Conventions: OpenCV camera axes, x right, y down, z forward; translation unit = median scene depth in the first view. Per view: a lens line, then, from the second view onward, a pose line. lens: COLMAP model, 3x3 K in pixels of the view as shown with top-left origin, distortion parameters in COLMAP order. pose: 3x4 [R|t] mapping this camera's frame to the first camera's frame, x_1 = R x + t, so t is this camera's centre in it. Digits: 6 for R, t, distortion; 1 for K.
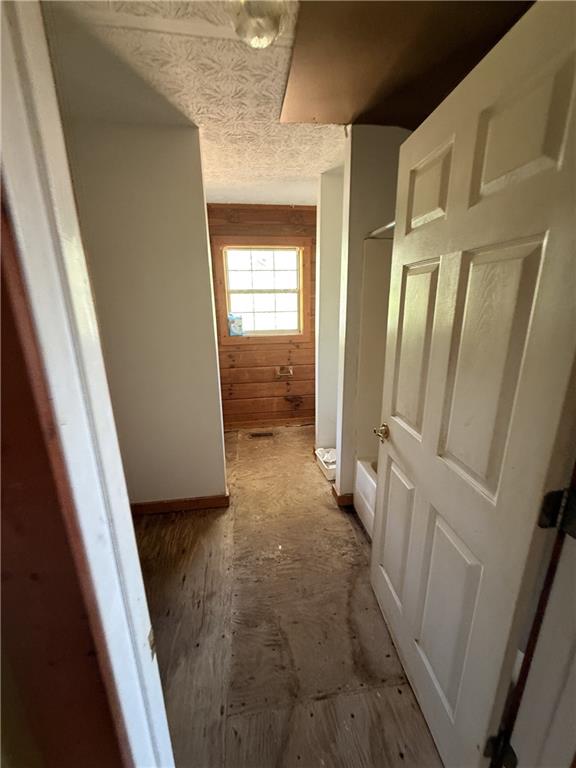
lens RADIAL K [[308.1, 0, 289.8], [0, 308.1, 383.9], [0, 0, 1]] dist [-0.000044, -0.000088]
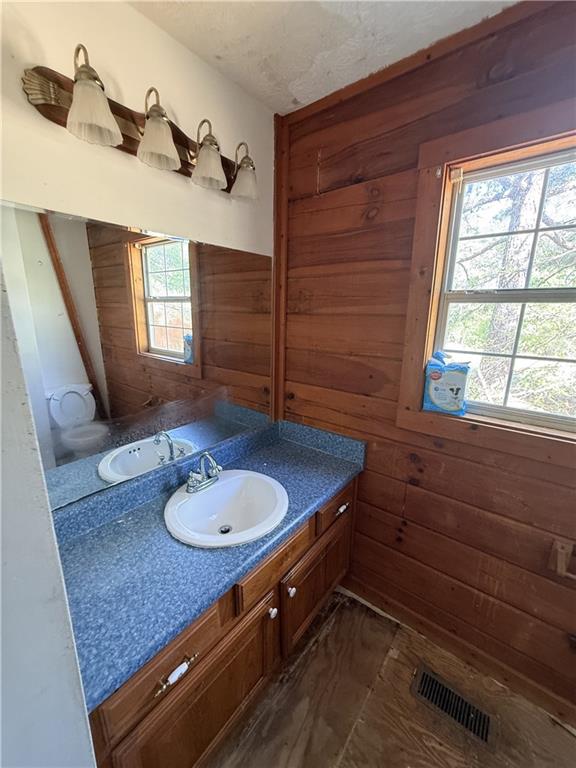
lens RADIAL K [[308.1, 0, 286.0], [0, 308.1, 383.1], [0, 0, 1]] dist [-0.000044, -0.000088]
pose [[0.686785, 0.192471, -0.700914, -0.047568], [-0.216341, 0.974729, 0.055680, -0.170642], [0.693918, 0.113396, 0.711069, 0.600209]]
